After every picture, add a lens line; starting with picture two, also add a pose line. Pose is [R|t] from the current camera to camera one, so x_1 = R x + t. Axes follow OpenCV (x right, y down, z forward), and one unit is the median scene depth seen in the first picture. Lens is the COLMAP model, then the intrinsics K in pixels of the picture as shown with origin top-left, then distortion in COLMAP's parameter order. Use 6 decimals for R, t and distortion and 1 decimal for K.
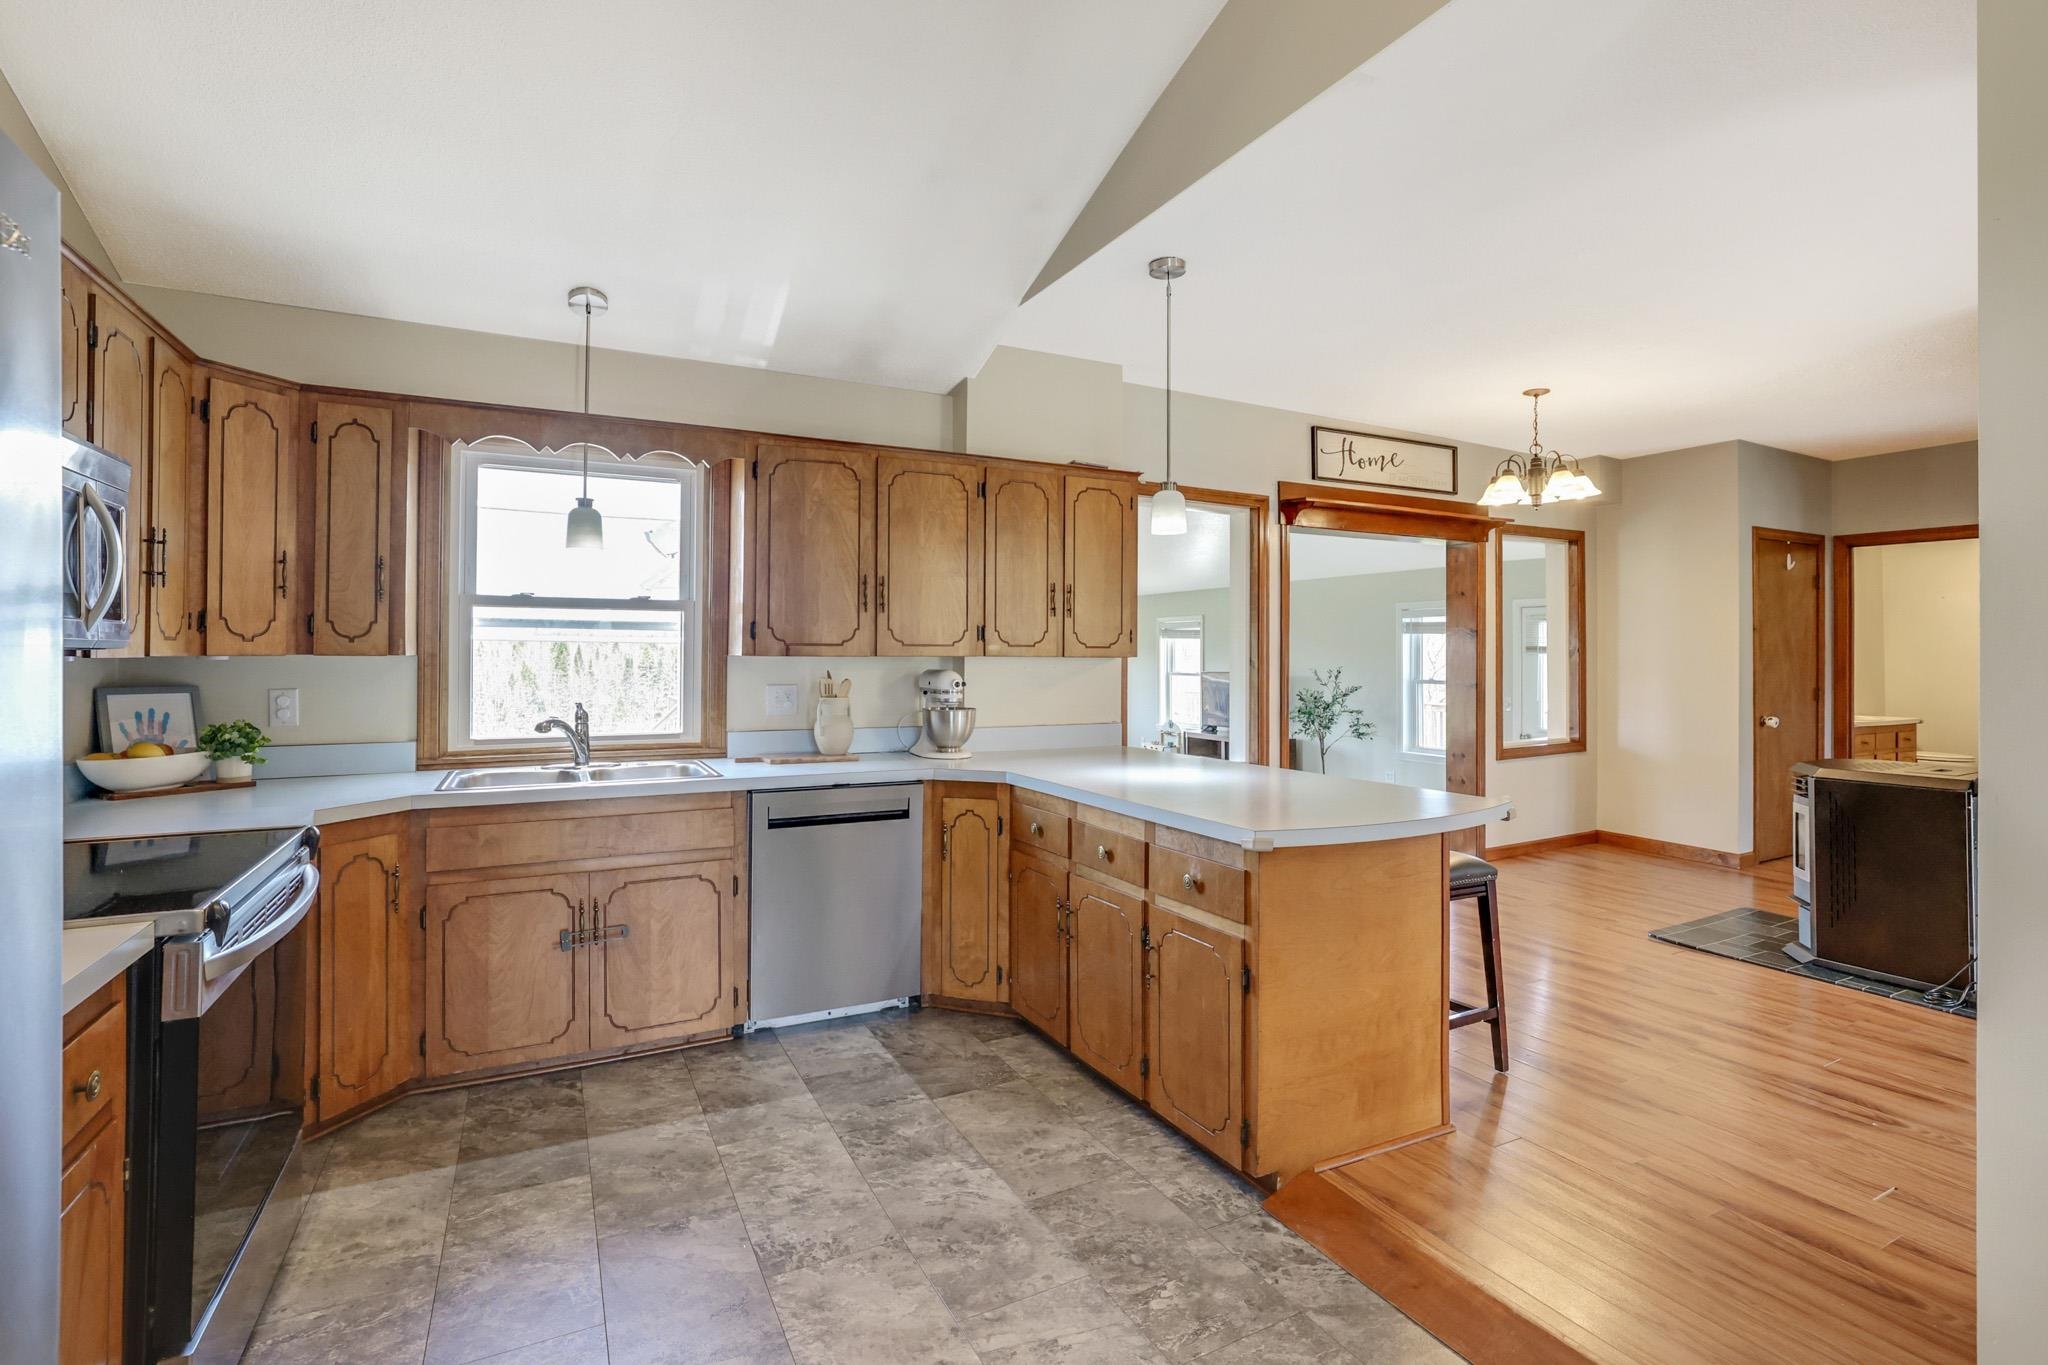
lens RADIAL K [[944.4, 0, 1080.9], [0, 944.4, 623.8], [0, 0, 1]] dist [-0.027982, 0.004666]
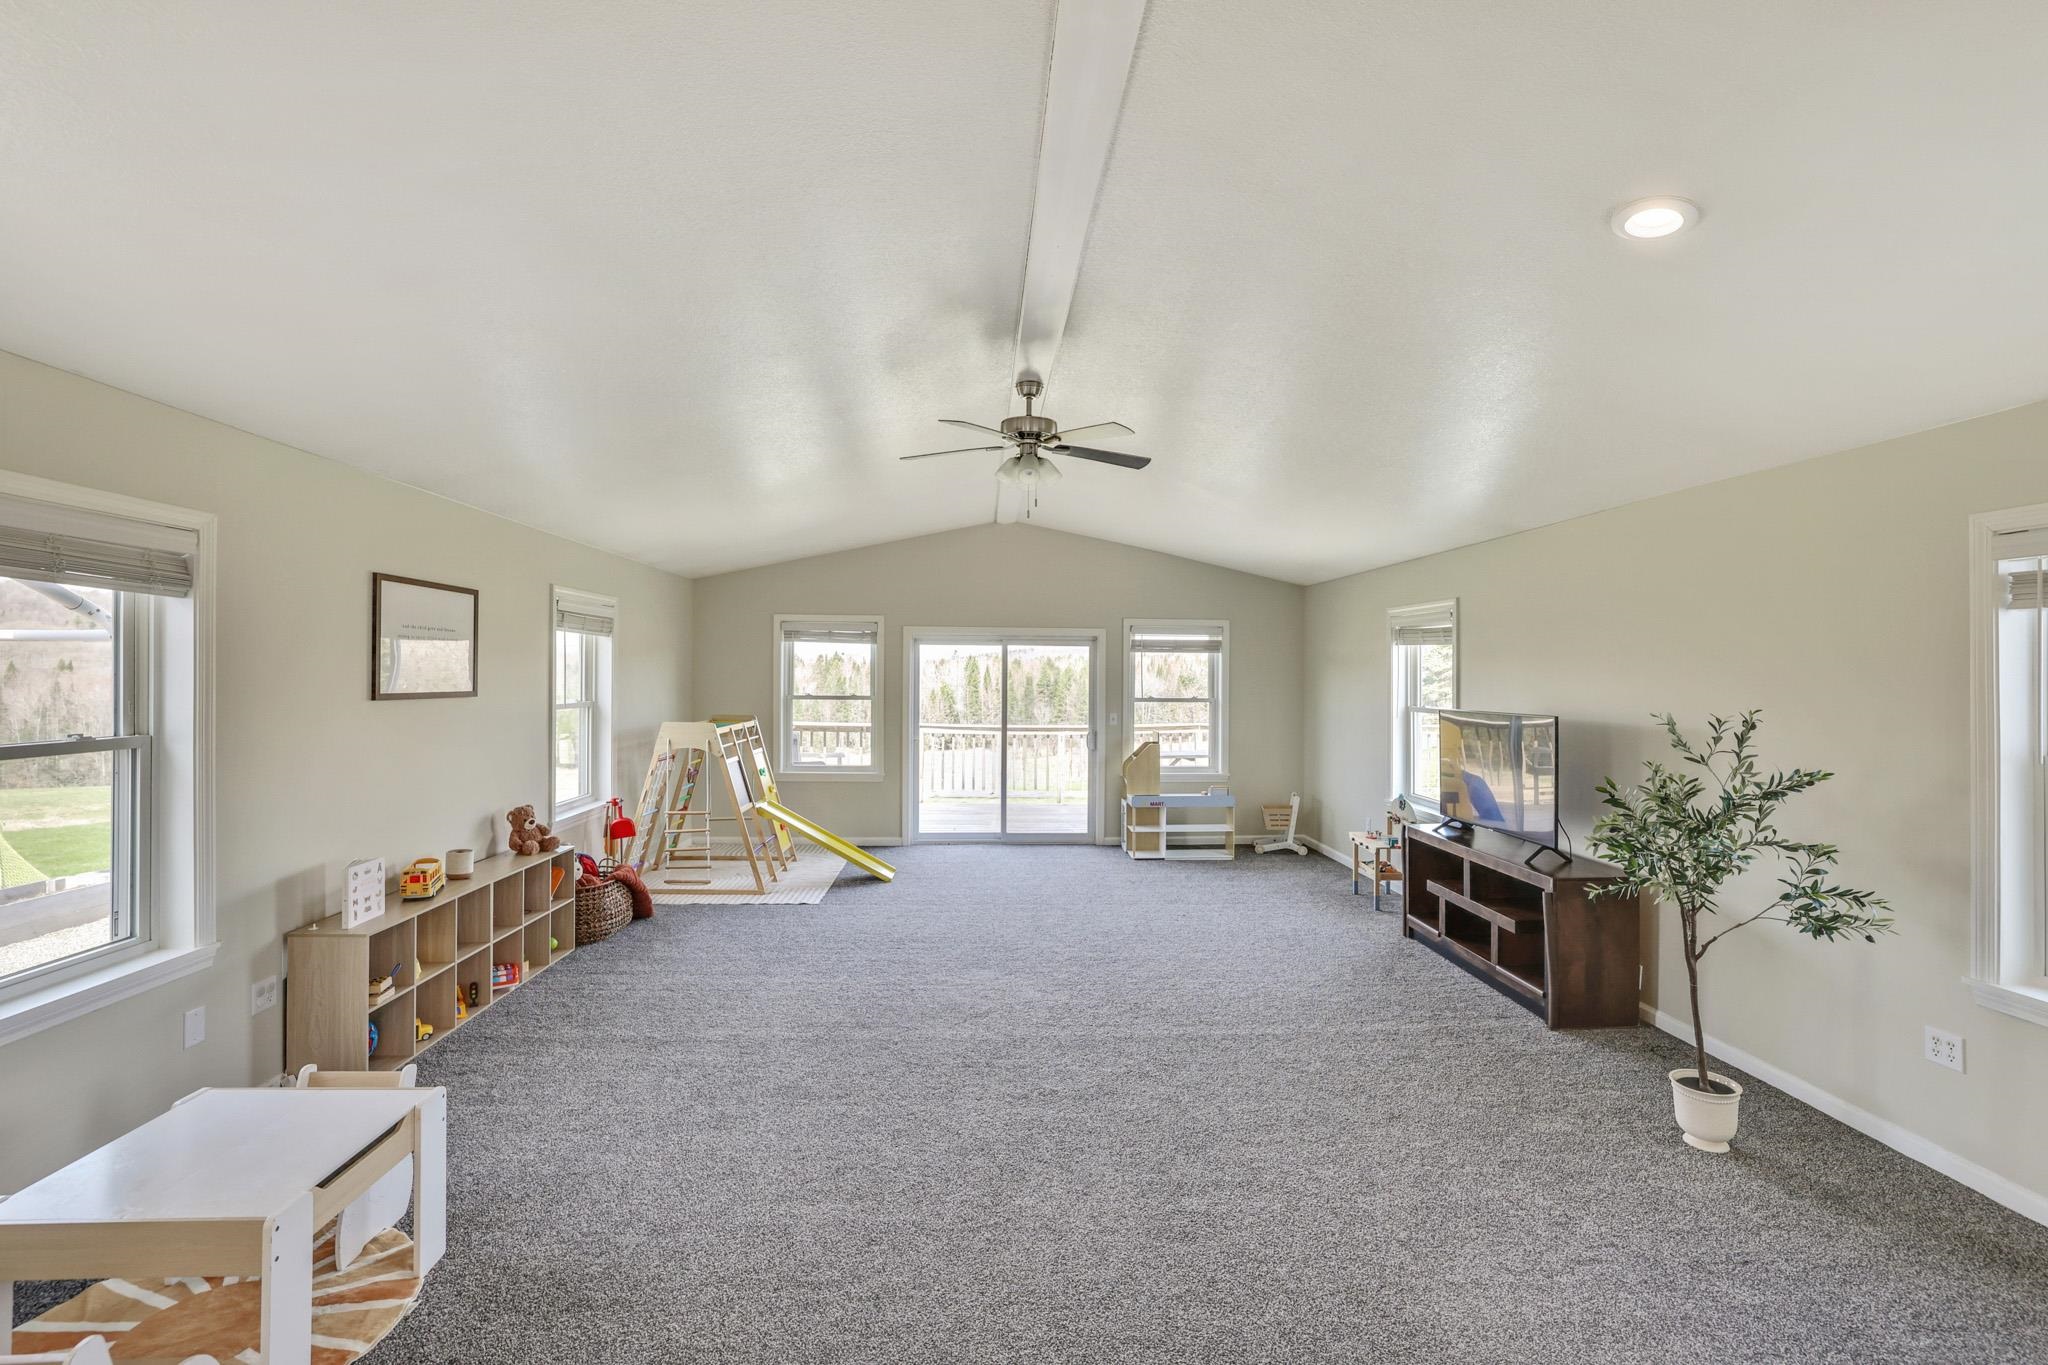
lens RADIAL K [[927.9, 0, 1014.2], [0, 927.9, 651.8], [0, 0, 1]] dist [-0.014441, 0.000693]
pose [[0.892485, -0.005140, -0.451048, 0.338686], [0.009038, 0.999938, 0.006489, 0.035134], [0.450987, -0.009868, 0.892476, 1.055651]]
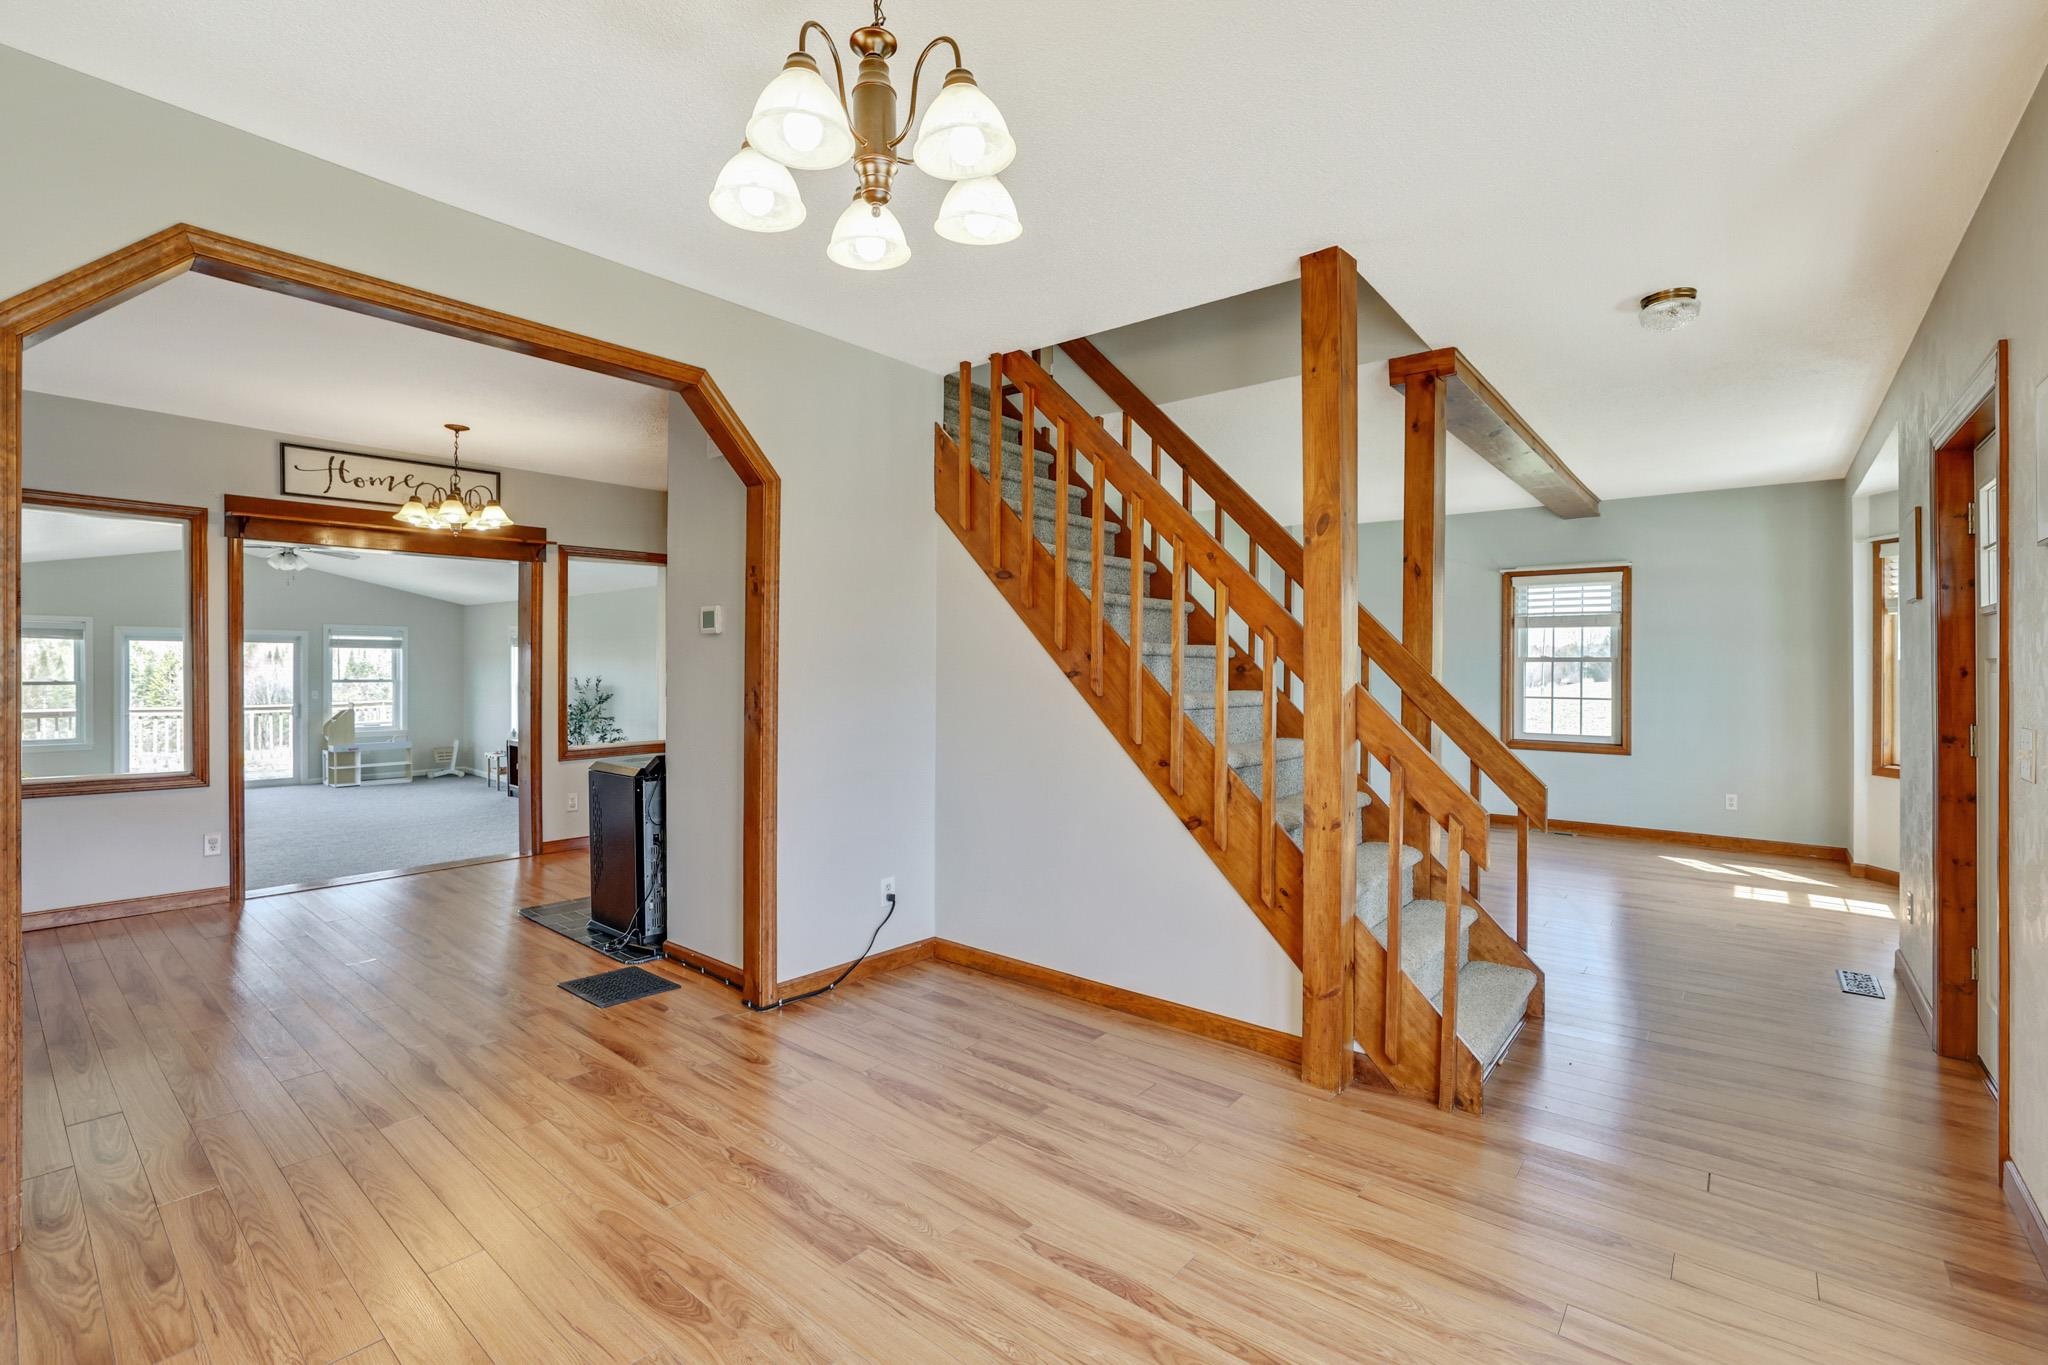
lens RADIAL K [[927.9, 0, 1008.8], [0, 927.9, 681.7], [0, 0, 1]] dist [-0.014441, 0.000693]
pose [[0.944681, -0.002175, 0.327985, 0.660517], [-0.014915, 0.998659, 0.049582, -0.010498], [-0.327653, -0.051731, 0.943381, -0.218816]]
